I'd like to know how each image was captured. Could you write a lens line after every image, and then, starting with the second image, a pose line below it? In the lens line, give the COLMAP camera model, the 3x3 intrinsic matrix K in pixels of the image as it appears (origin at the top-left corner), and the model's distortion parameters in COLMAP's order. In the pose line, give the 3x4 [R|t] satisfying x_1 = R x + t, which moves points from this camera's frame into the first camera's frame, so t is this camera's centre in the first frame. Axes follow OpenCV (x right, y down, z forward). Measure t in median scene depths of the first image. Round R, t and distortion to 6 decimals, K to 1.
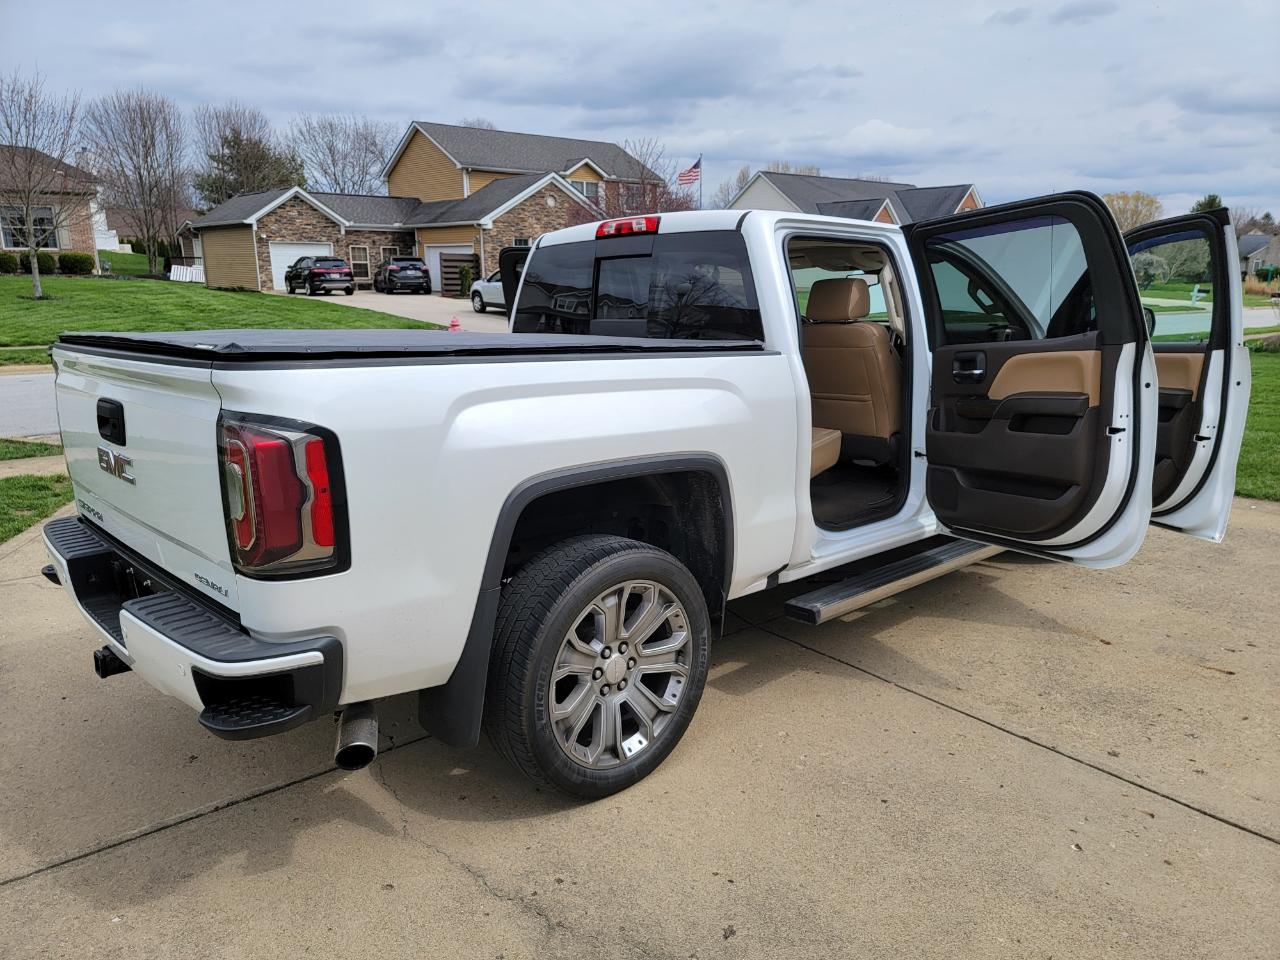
lens RADIAL K [[885.4, 0, 652.0], [0, 885.4, 477.2], [0, 0, 1]] dist [0.081075, -0.076230]
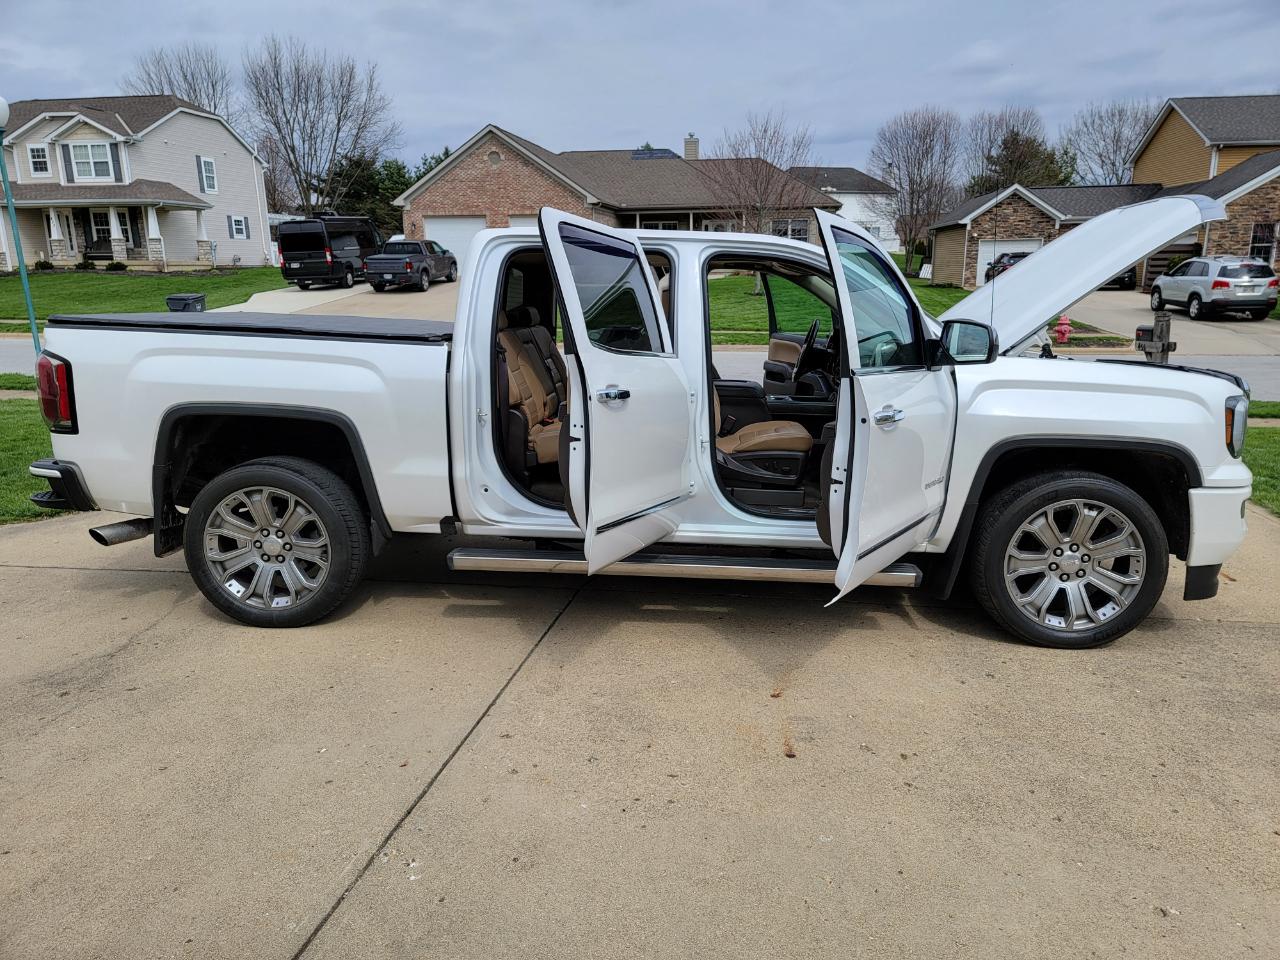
lens RADIAL K [[876.5, 0, 652.2], [0, 876.5, 471.4], [0, 0, 1]] dist [0.079427, -0.070398]
pose [[0.686473, 0.156601, -0.710093, 1.209629], [-0.155870, 0.985526, 0.066659, -0.090333], [0.710254, 0.064922, 0.700946, 0.334719]]
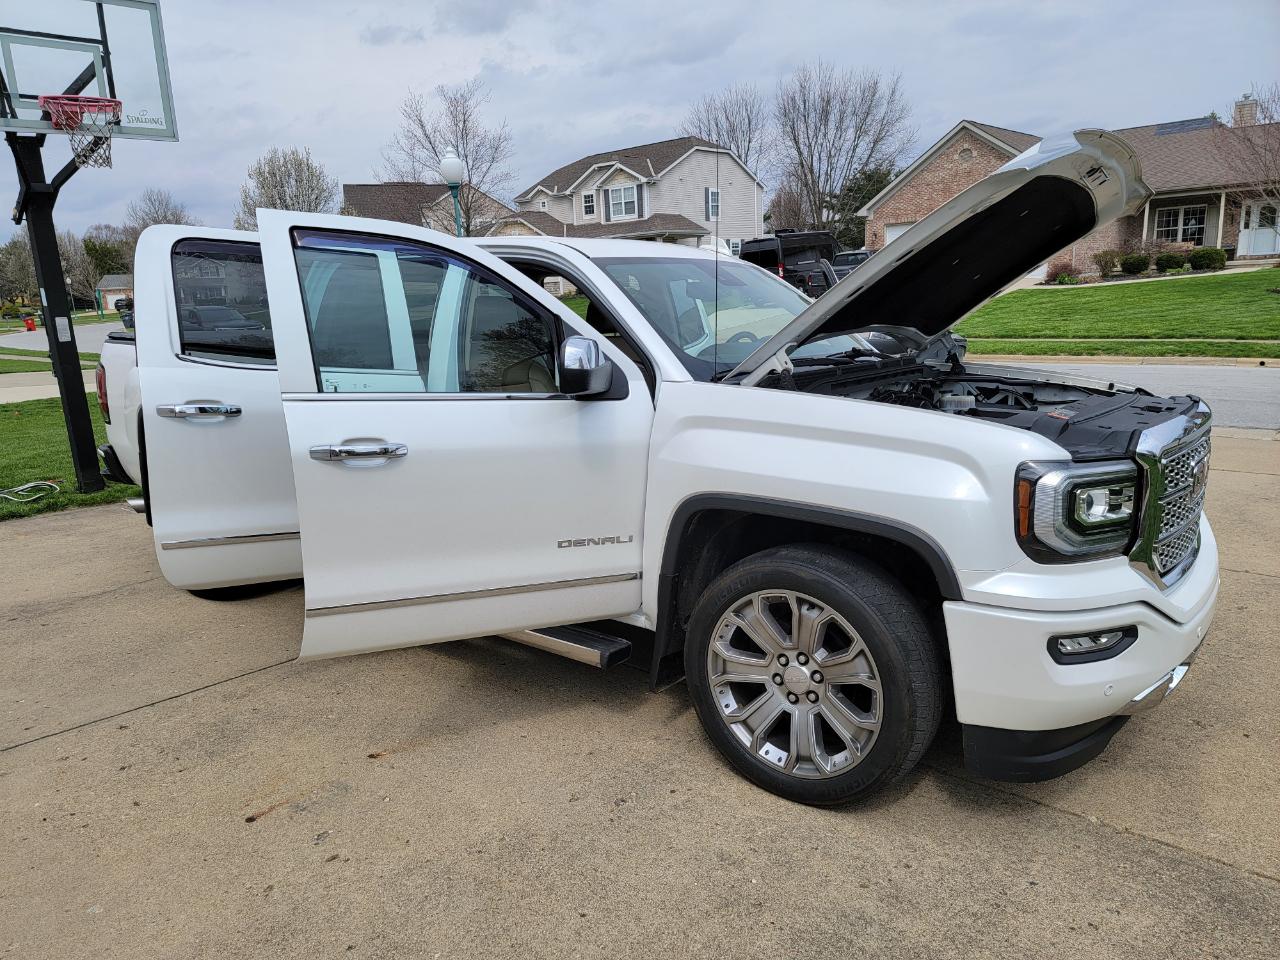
lens RADIAL K [[875.7, 0, 640.0], [0, 875.7, 480.0], [0, 0, 1]] dist [0.078926, -0.065842]
pose [[0.174802, 0.195472, -0.965005, 1.510338], [-0.178347, 0.970168, 0.164212, -0.271033], [0.968316, 0.143401, 0.204450, 1.235603]]
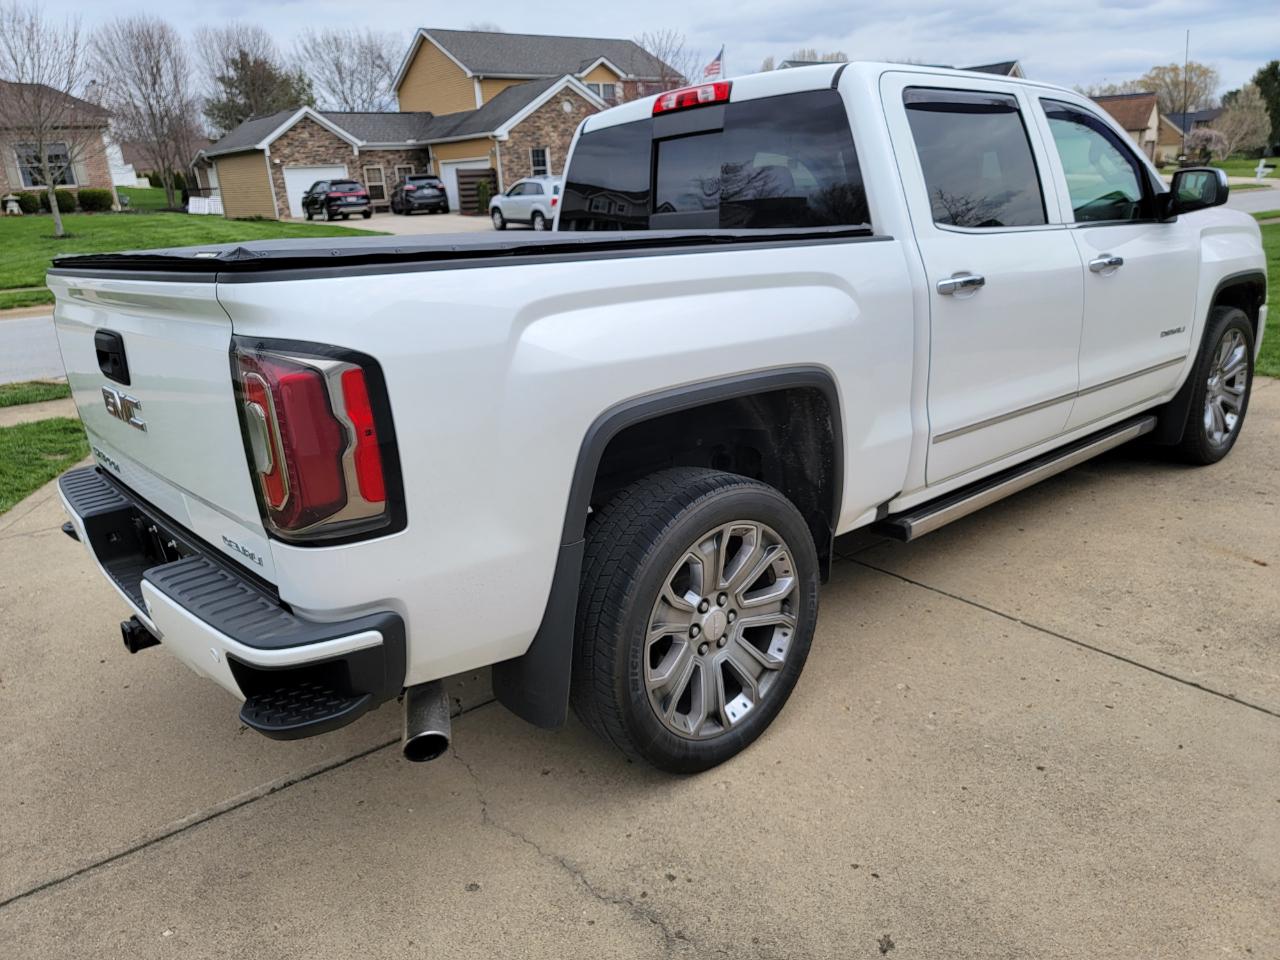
lens RADIAL K [[887.3, 0, 640.0], [0, 887.3, 480.0], [0, 0, 1]] dist [0.076323, -0.074447]
pose [[0.998131, -0.037643, -0.048133, -0.055447], [0.042111, 0.994540, 0.095478, -0.005498], [0.044276, -0.097327, 0.994267, 0.135208]]
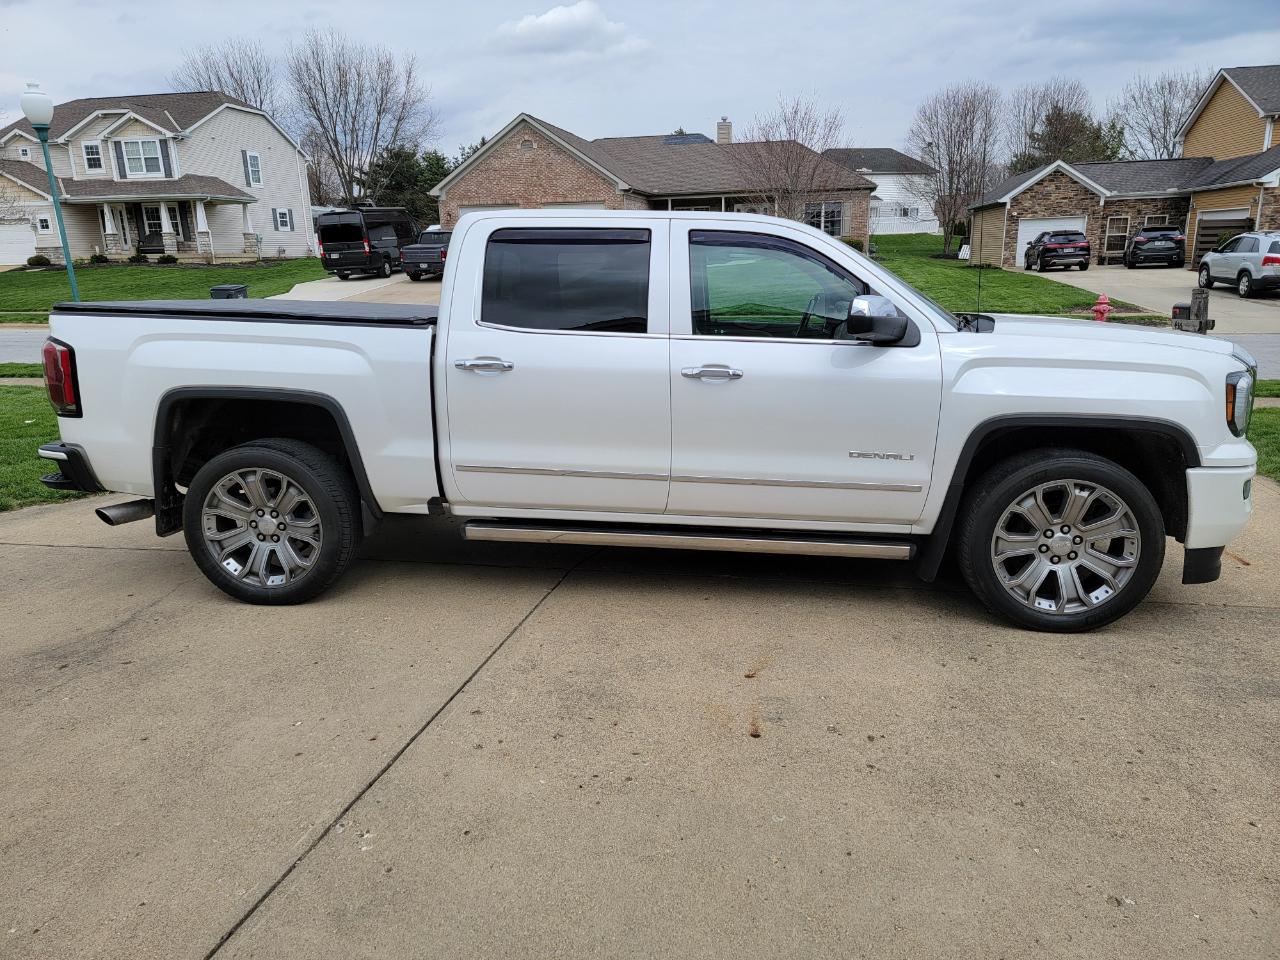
lens RADIAL K [[868.2, 0, 640.2], [0, 868.2, 467.9], [0, 0, 1]] dist [0.088822, -0.073108]
pose [[0.646023, 0.165059, -0.745258, 1.255673], [-0.150003, 0.984755, 0.088073, -0.095579], [0.748434, 0.054894, 0.660934, 0.394905]]
